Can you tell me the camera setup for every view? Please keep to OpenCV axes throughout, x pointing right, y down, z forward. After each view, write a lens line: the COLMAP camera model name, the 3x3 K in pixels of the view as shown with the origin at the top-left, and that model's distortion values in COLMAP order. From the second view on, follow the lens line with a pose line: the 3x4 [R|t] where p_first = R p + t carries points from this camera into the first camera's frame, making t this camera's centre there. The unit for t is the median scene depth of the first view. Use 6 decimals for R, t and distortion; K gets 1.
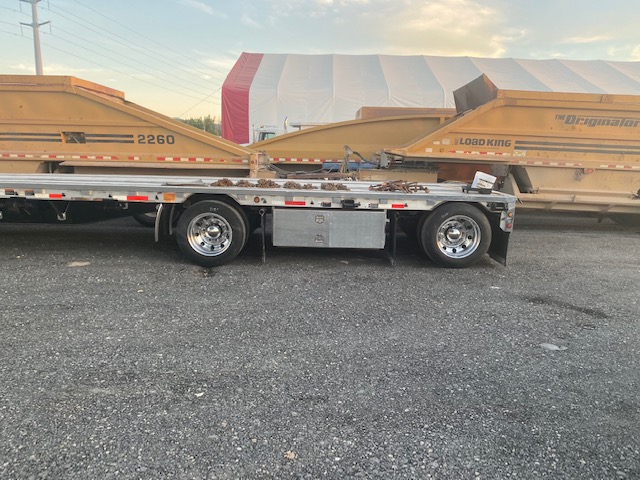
lens RADIAL K [[486.7, 0, 320.0], [0, 486.7, 240.0], [0, 0, 1]] dist [0.048561, -0.075177]
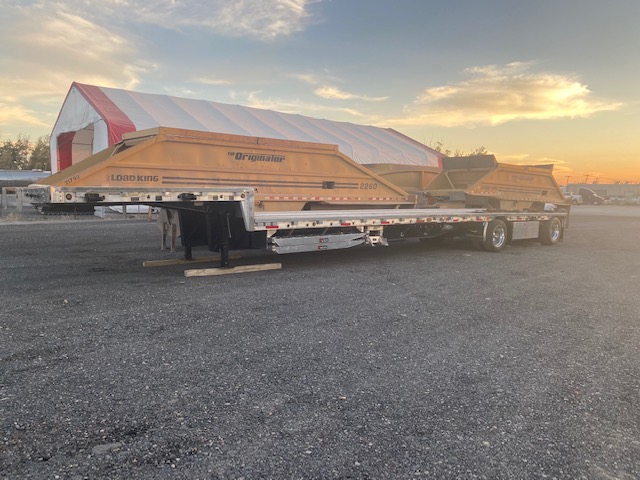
lens RADIAL K [[486.7, 0, 320.0], [0, 486.7, 240.0], [0, 0, 1]] dist [0.048561, -0.075177]
pose [[0.778349, -0.066991, 0.624247, -1.435589], [0.103055, 0.994437, -0.021777, -0.018365], [-0.619316, 0.081282, 0.780923, -0.099528]]
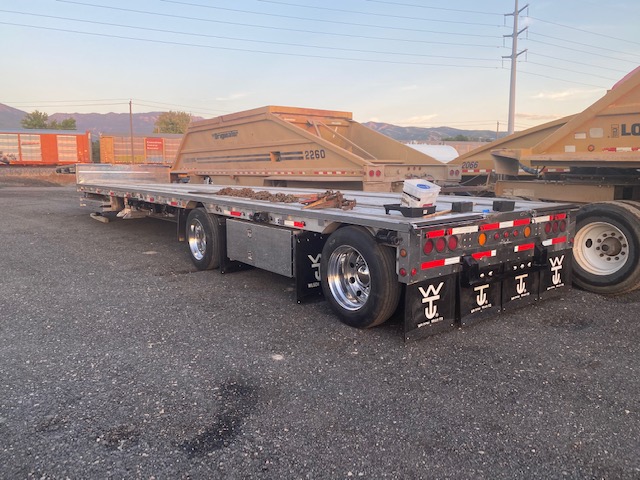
lens RADIAL K [[486.7, 0, 320.0], [0, 486.7, 240.0], [0, 0, 1]] dist [0.048561, -0.075177]
pose [[0.583573, 0.091473, -0.806892, 0.544864], [-0.126427, 0.991754, 0.020993, -0.045198], [0.802159, 0.089762, 0.590326, 0.401394]]
